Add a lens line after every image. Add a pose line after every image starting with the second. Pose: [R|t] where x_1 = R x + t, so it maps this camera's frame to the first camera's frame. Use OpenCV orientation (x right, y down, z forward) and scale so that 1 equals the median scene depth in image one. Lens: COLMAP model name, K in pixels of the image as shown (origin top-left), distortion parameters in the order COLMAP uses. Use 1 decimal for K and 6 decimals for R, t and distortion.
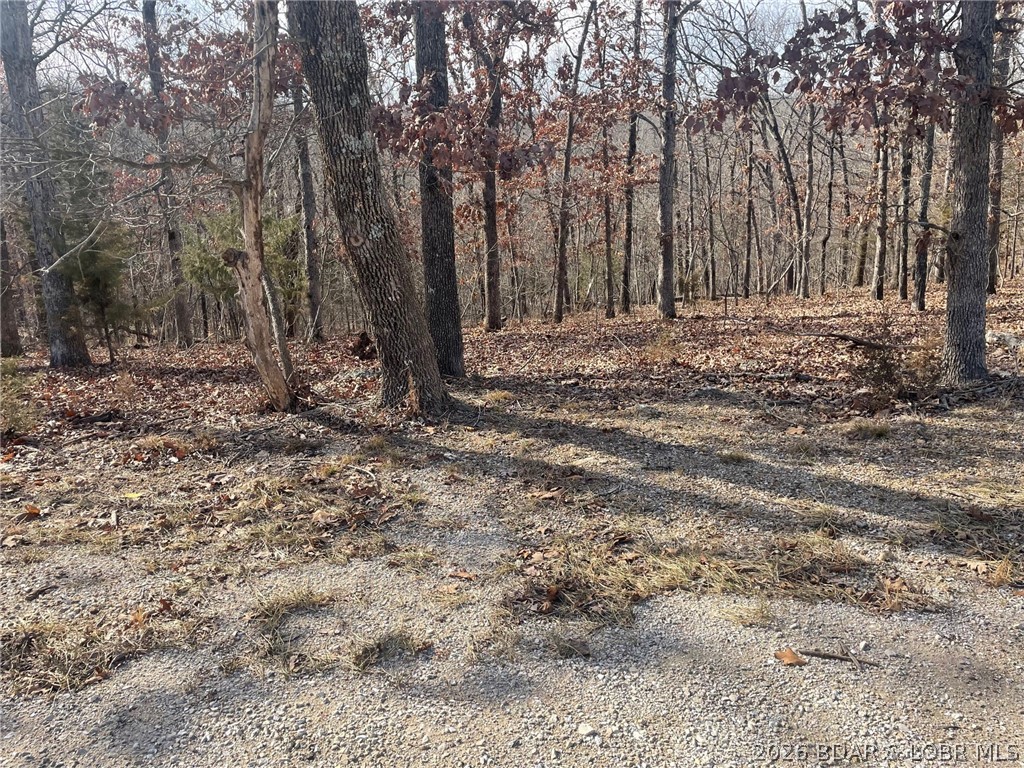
lens RADIAL K [[771.7, 0, 509.7], [0, 771.7, 384.3], [0, 0, 1]] dist [0.096143, -0.119404]
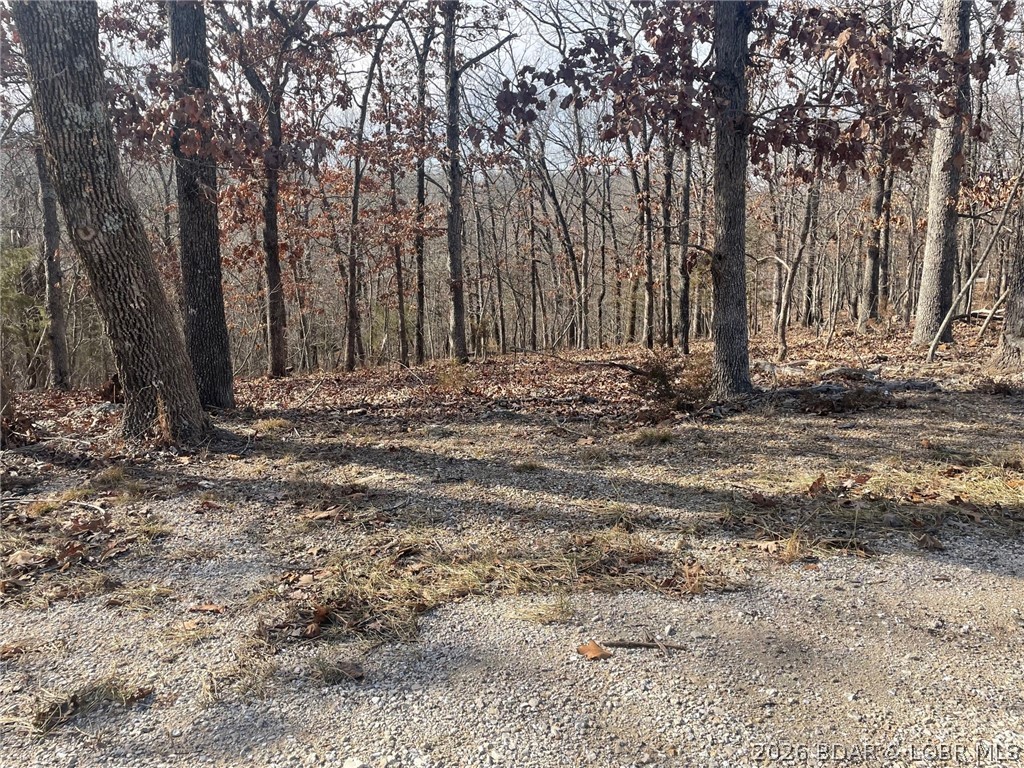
lens RADIAL K [[771.7, 0, 508.7], [0, 771.7, 386.8], [0, 0, 1]] dist [0.096143, -0.119404]
pose [[0.966224, -0.014252, 0.257308, 0.024376], [0.033767, 0.996863, -0.071583, 0.060780], [-0.255481, 0.077854, 0.963674, 0.086688]]
